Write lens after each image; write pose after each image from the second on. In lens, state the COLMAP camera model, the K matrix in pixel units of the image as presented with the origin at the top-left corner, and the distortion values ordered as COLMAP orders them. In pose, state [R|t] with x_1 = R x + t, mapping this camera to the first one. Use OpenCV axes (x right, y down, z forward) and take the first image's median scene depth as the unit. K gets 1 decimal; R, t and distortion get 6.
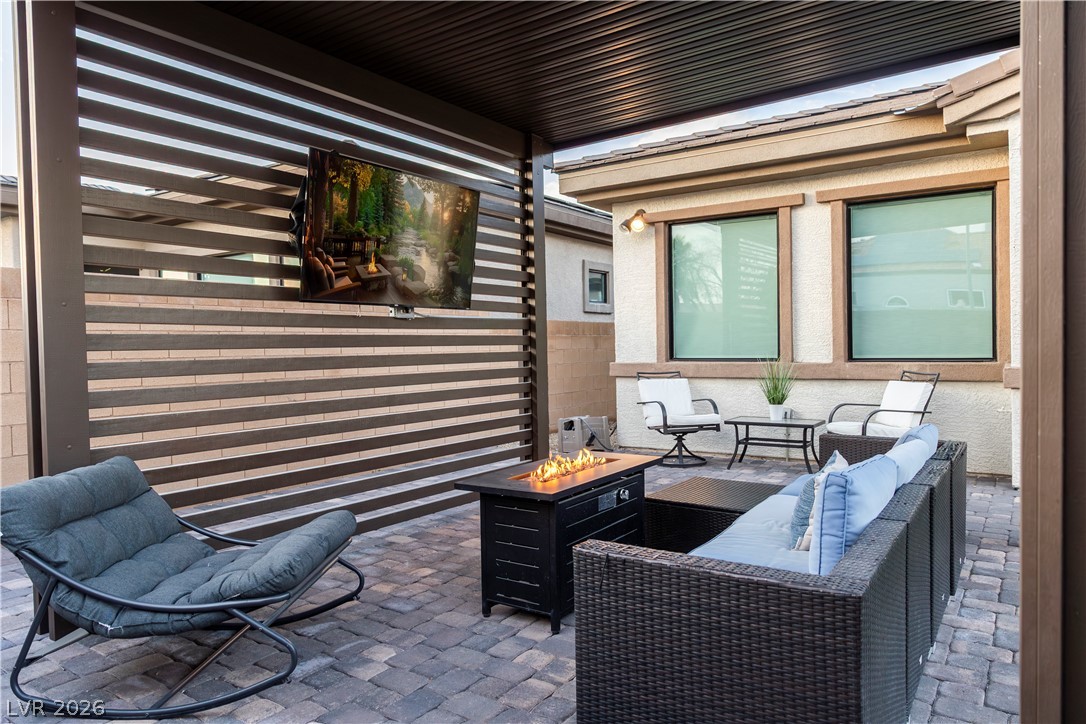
lens RADIAL K [[747.9, 0, 558.9], [0, 747.9, 361.3], [0, 0, 1]] dist [0.043586, 0.001518]
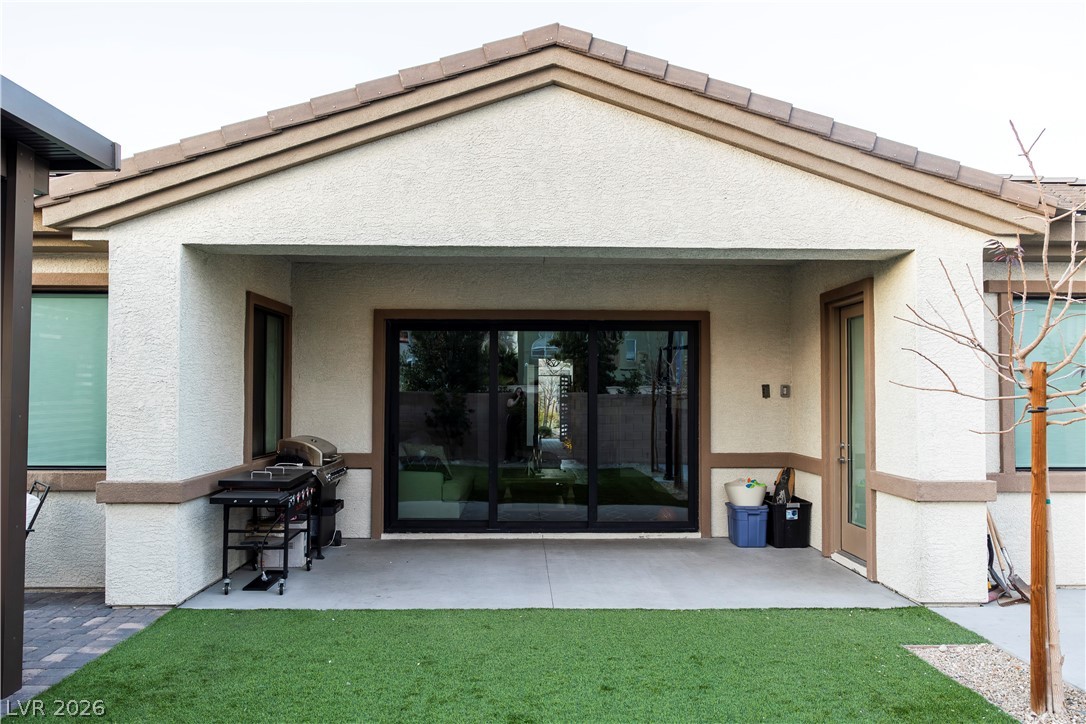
lens RADIAL K [[850.8, 0, 543.0], [0, 850.8, 362.0], [0, 0, 1]] dist [-0.008731, -0.002920]
pose [[0.817602, 0.036995, 0.574594, 0.534097], [0.000675, 0.997871, -0.065208, -0.092766], [-0.575784, 0.053702, 0.815836, -0.272600]]
